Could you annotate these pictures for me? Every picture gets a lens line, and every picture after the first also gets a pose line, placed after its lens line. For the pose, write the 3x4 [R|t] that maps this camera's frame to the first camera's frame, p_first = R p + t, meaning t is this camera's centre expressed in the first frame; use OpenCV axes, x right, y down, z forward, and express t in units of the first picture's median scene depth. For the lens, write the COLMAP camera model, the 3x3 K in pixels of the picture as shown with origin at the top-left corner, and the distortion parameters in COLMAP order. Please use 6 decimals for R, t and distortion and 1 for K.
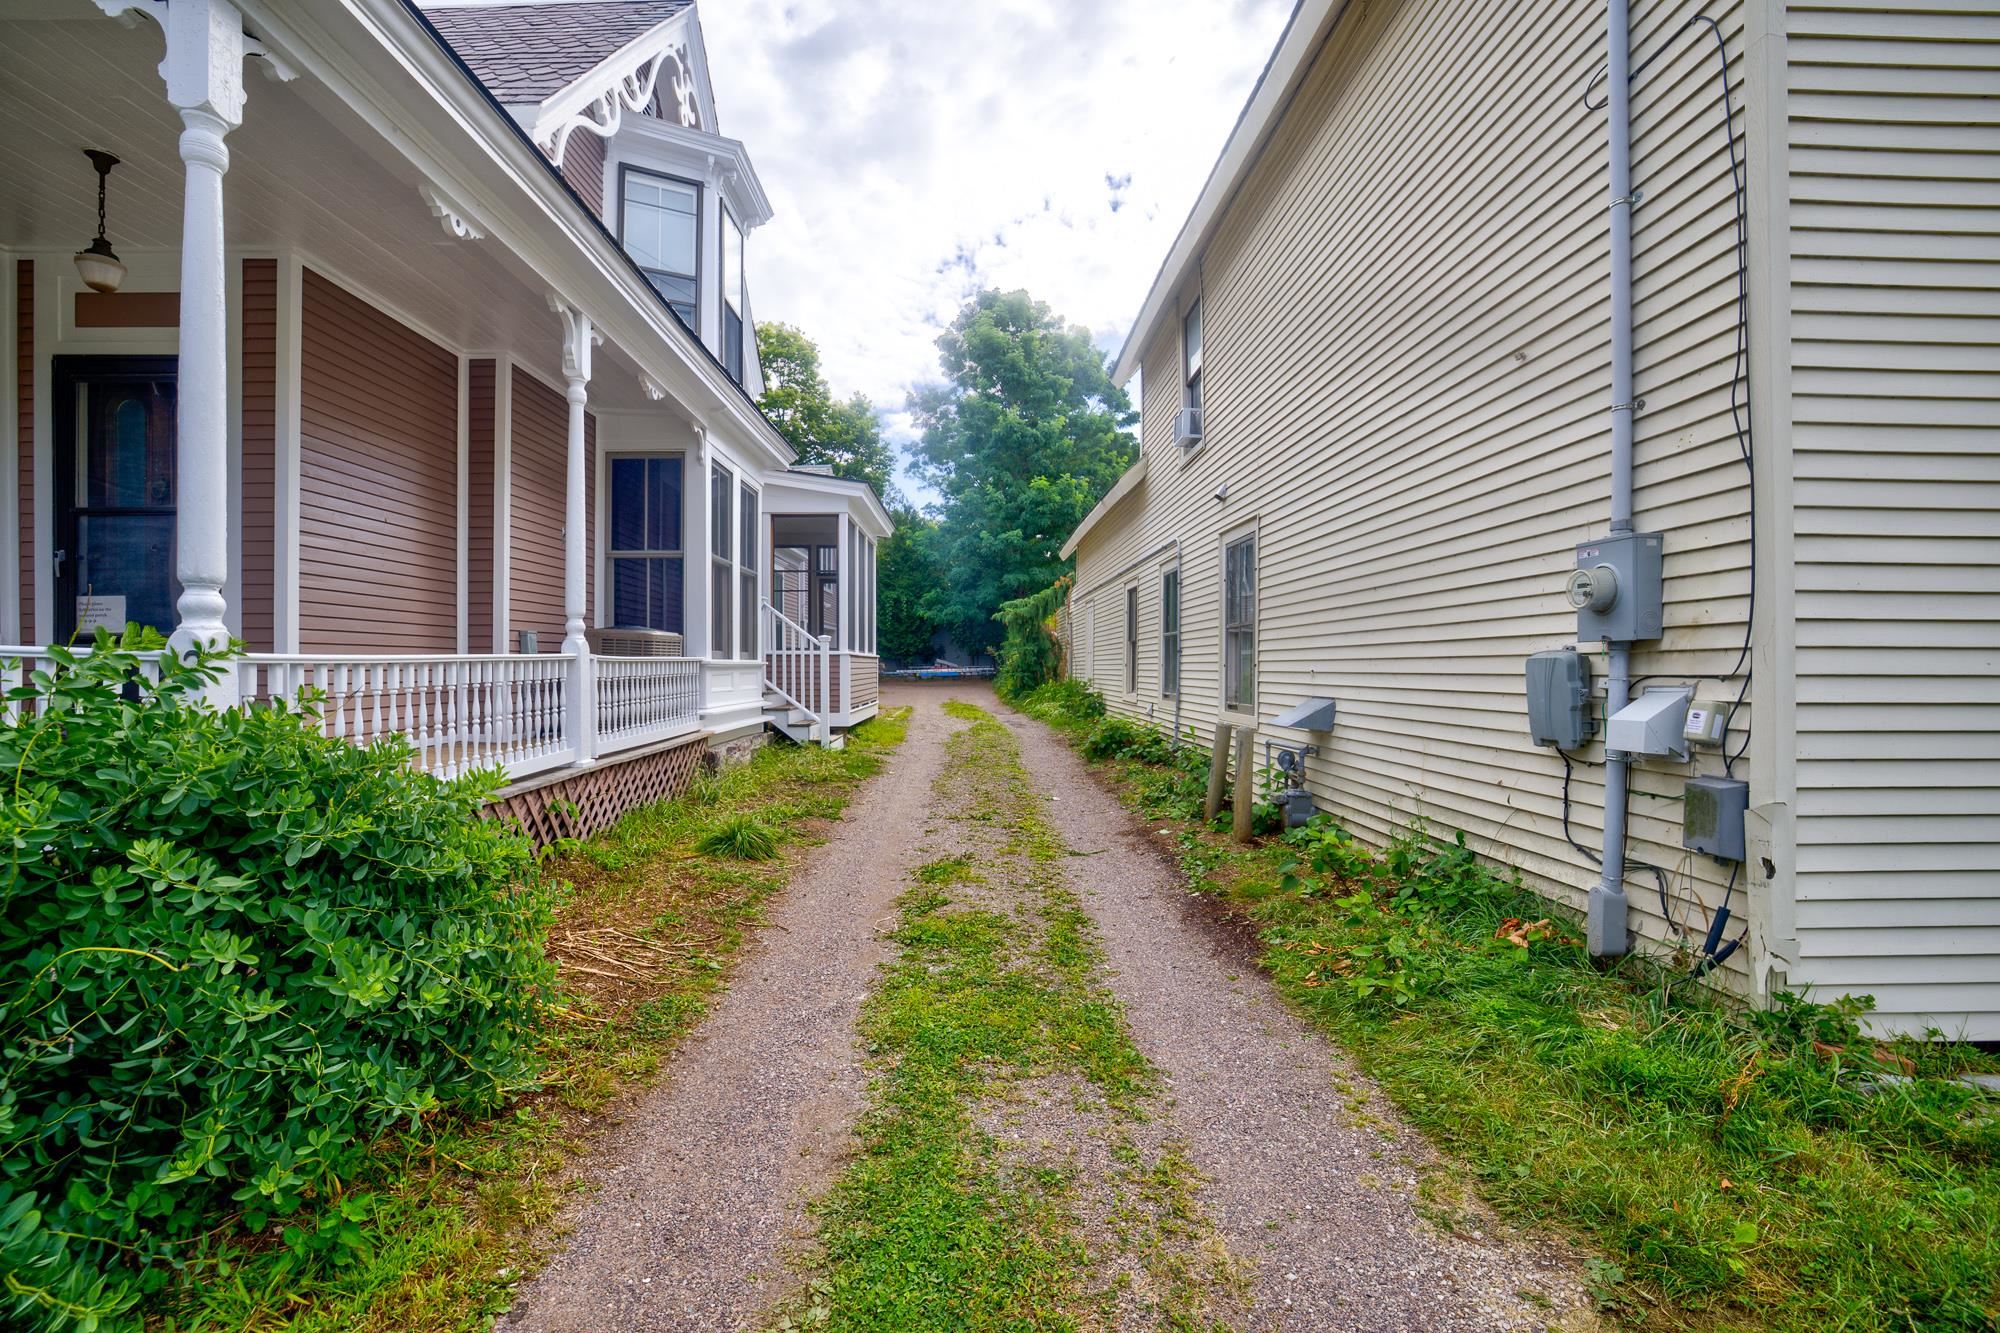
lens RADIAL K [[876.1, 0, 984.4], [0, 876.1, 663.9], [0, 0, 1]] dist [-0.035463, 0.007034]
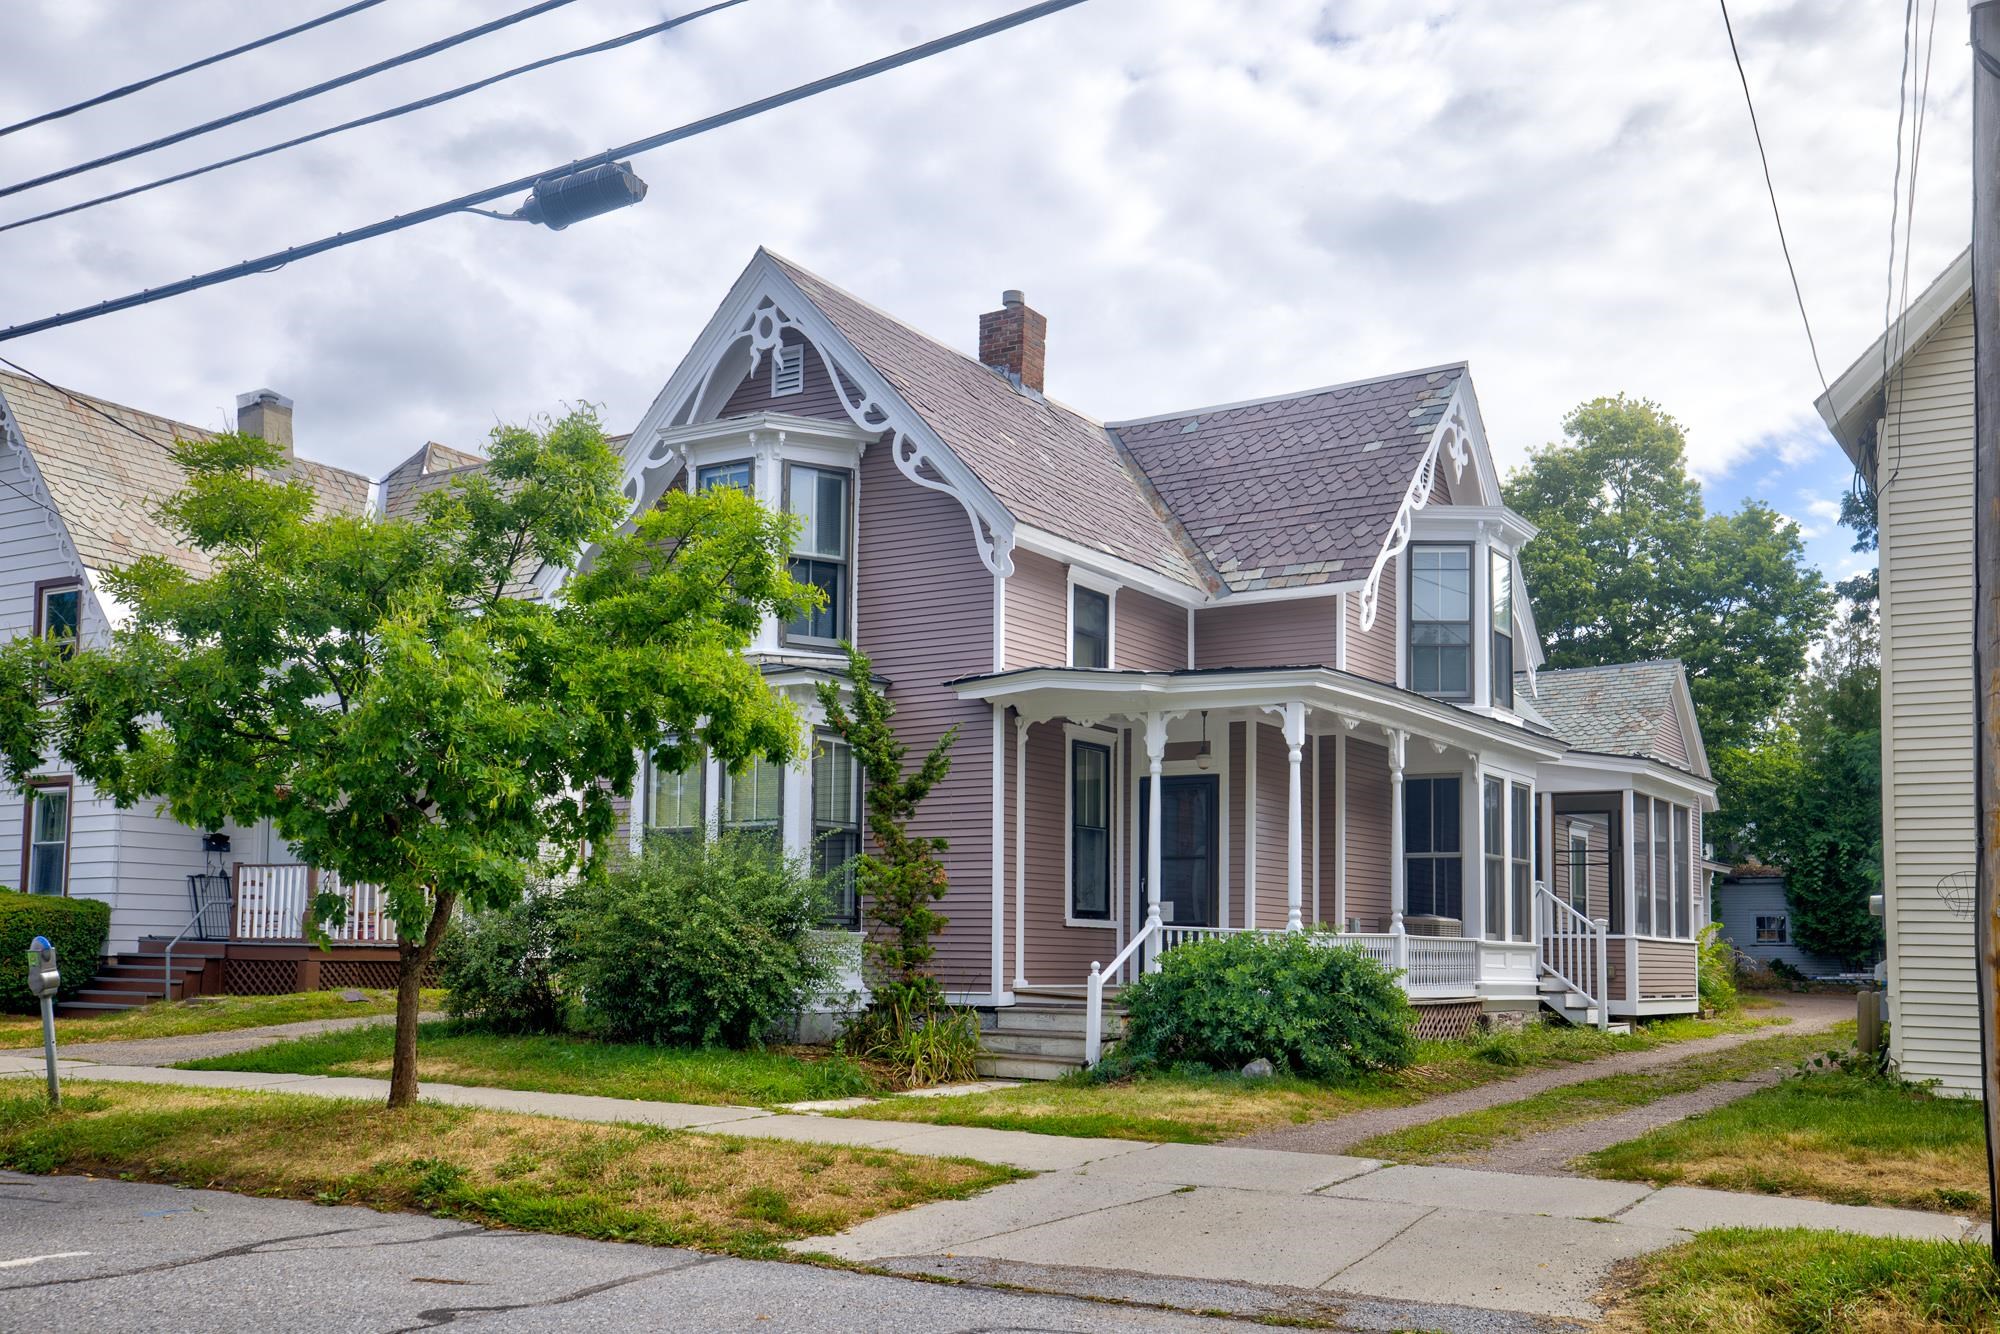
lens RADIAL K [[1933.1, 0, 1045.0], [0, 1933.1, 779.9], [0, 0, 1]] dist [0.079240, 0.000000]
pose [[0.854467, -0.036837, -0.518198, 1.012990], [-0.012988, 0.995656, -0.092195, 0.051993], [0.519343, 0.085508, 0.850277, -2.893107]]
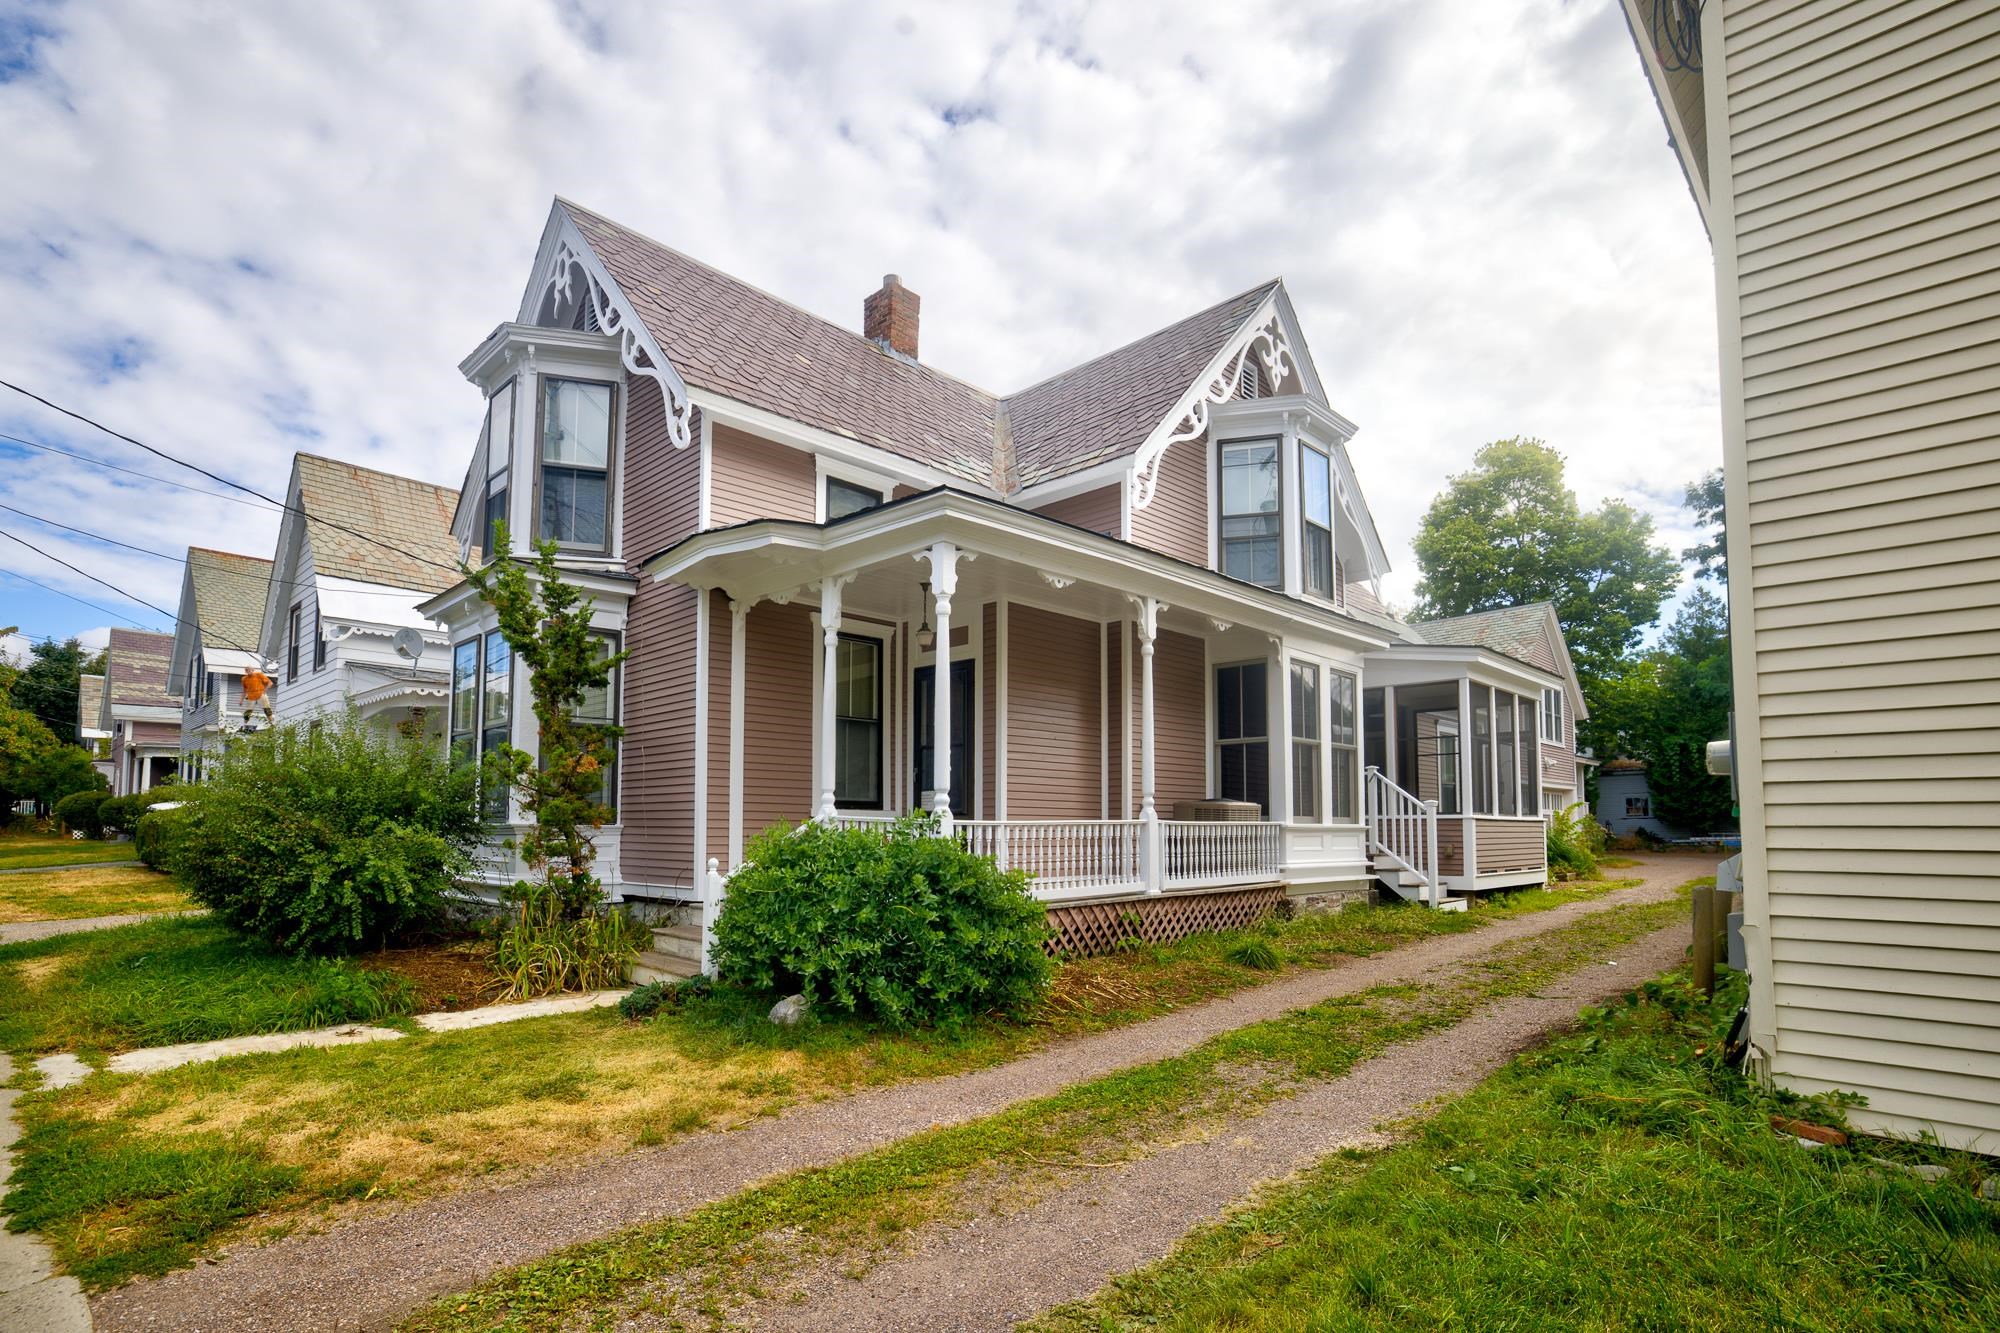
lens RADIAL K [[1009.7, 0, 999.1], [0, 1009.7, 759.4], [0, 0, 1]] dist [-0.022972, 0.001972]
pose [[0.717932, -0.045364, -0.694633, 0.659515], [-0.003182, 0.997650, -0.068442, 0.005363], [0.696106, 0.051347, 0.716101, -0.518041]]
